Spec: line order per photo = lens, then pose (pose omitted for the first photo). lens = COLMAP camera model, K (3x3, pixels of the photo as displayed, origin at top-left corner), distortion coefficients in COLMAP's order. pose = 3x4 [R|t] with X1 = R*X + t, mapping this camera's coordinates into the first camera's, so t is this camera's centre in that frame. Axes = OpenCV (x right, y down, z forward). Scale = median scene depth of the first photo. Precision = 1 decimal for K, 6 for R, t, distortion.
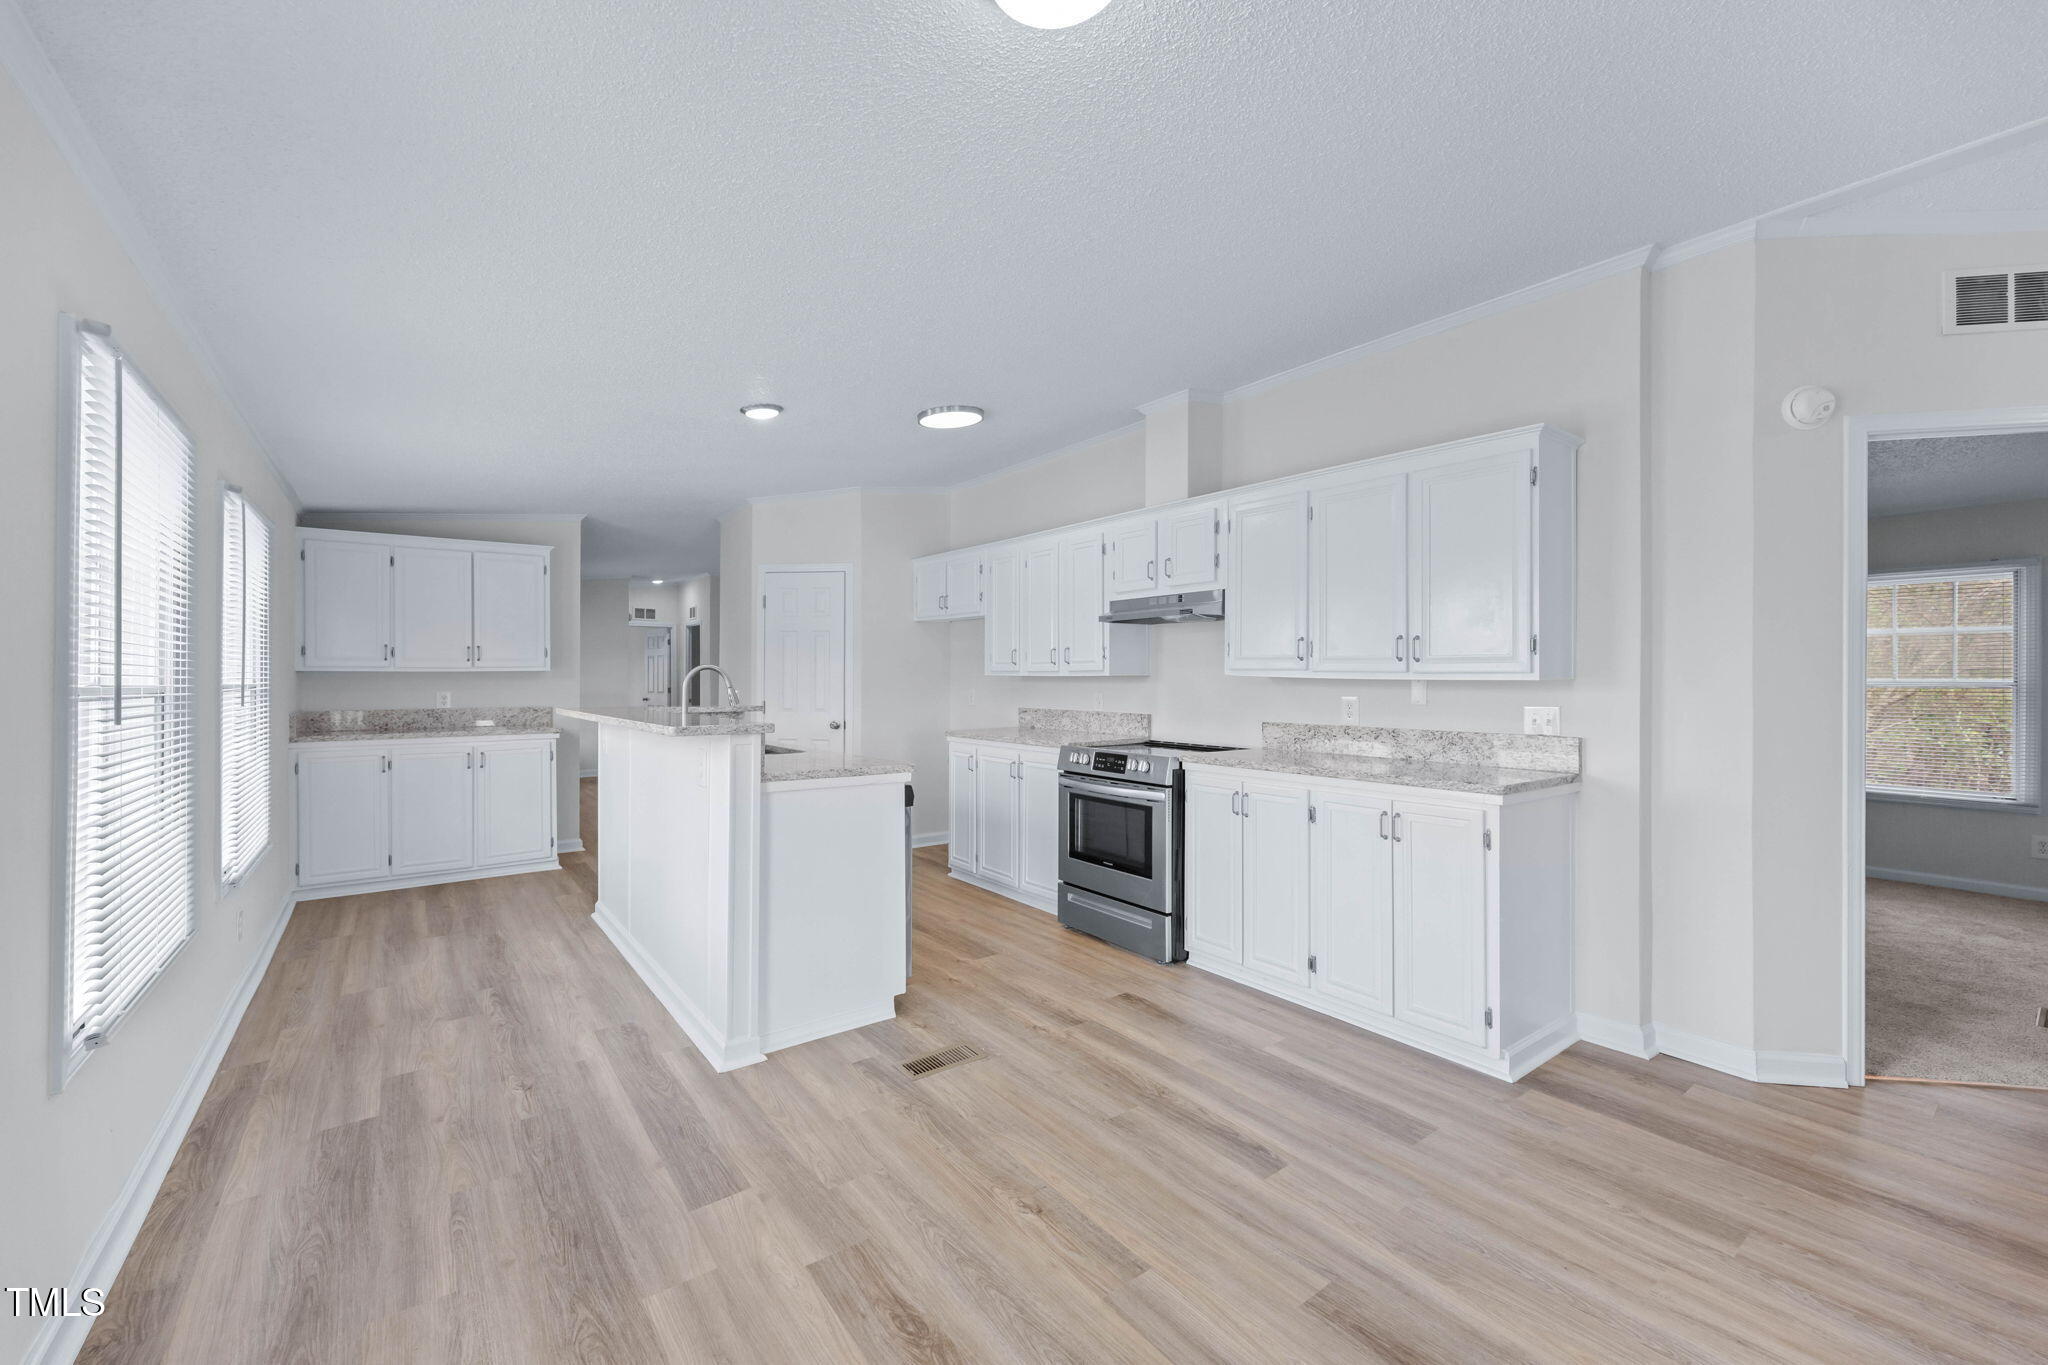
lens RADIAL K [[818.1, 0, 1009.1], [0, 818.1, 677.6], [0, 0, 1]] dist [-0.000406, -0.000079]
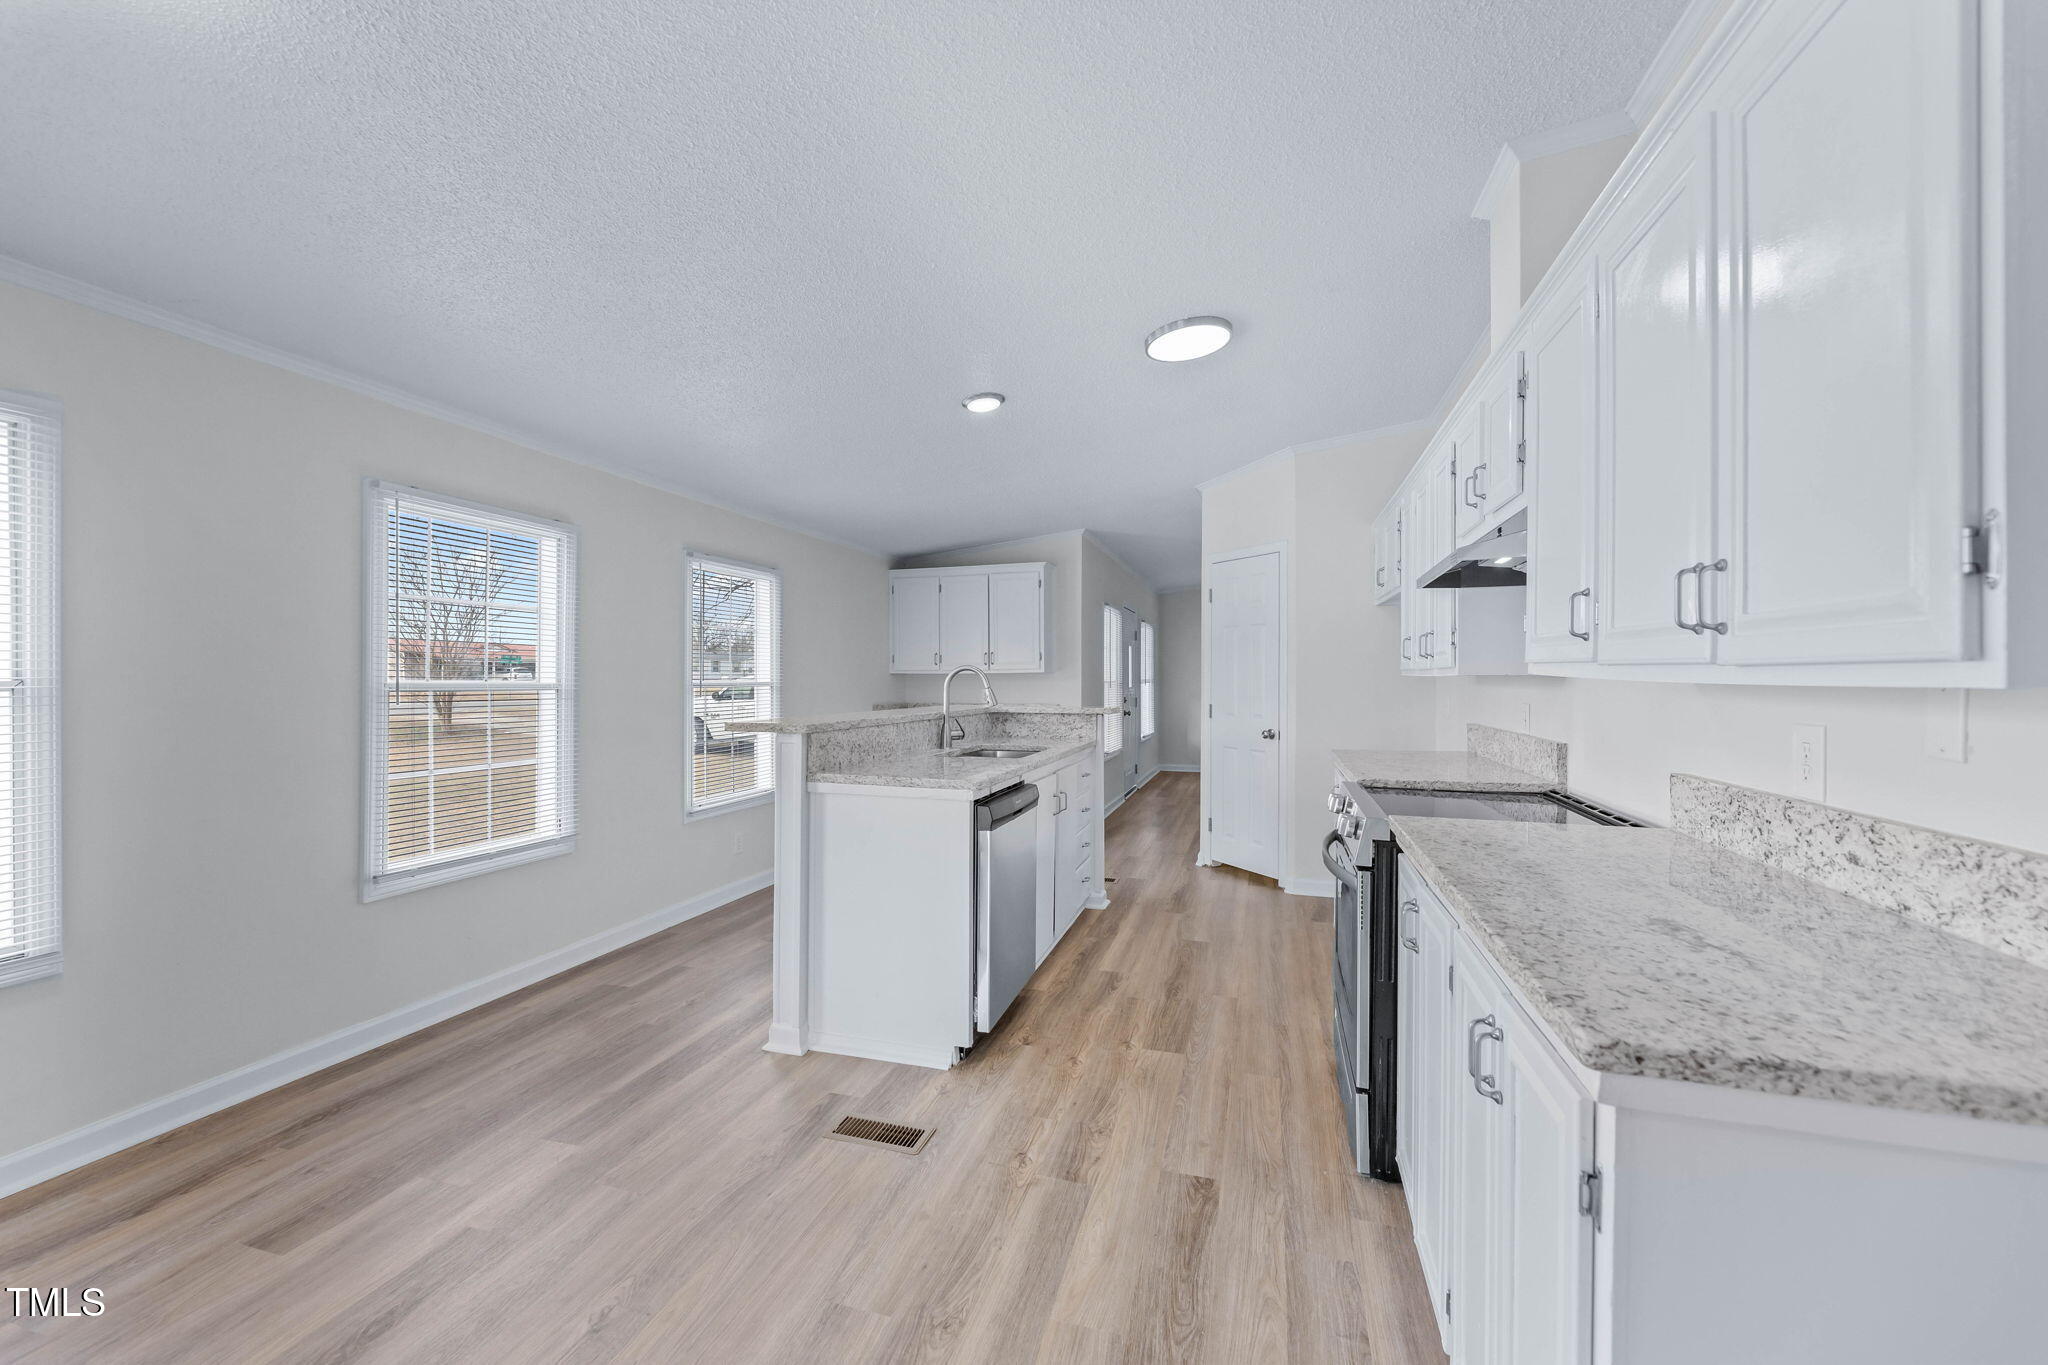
lens RADIAL K [[818.1, 0, 1009.1], [0, 818.1, 677.6], [0, 0, 1]] dist [-0.000406, -0.000079]
pose [[0.591349, -0.001650, -0.806414, 0.613917], [0.002381, 0.999997, -0.000300, -0.001085], [0.806412, -0.001743, 0.591351, 0.552239]]
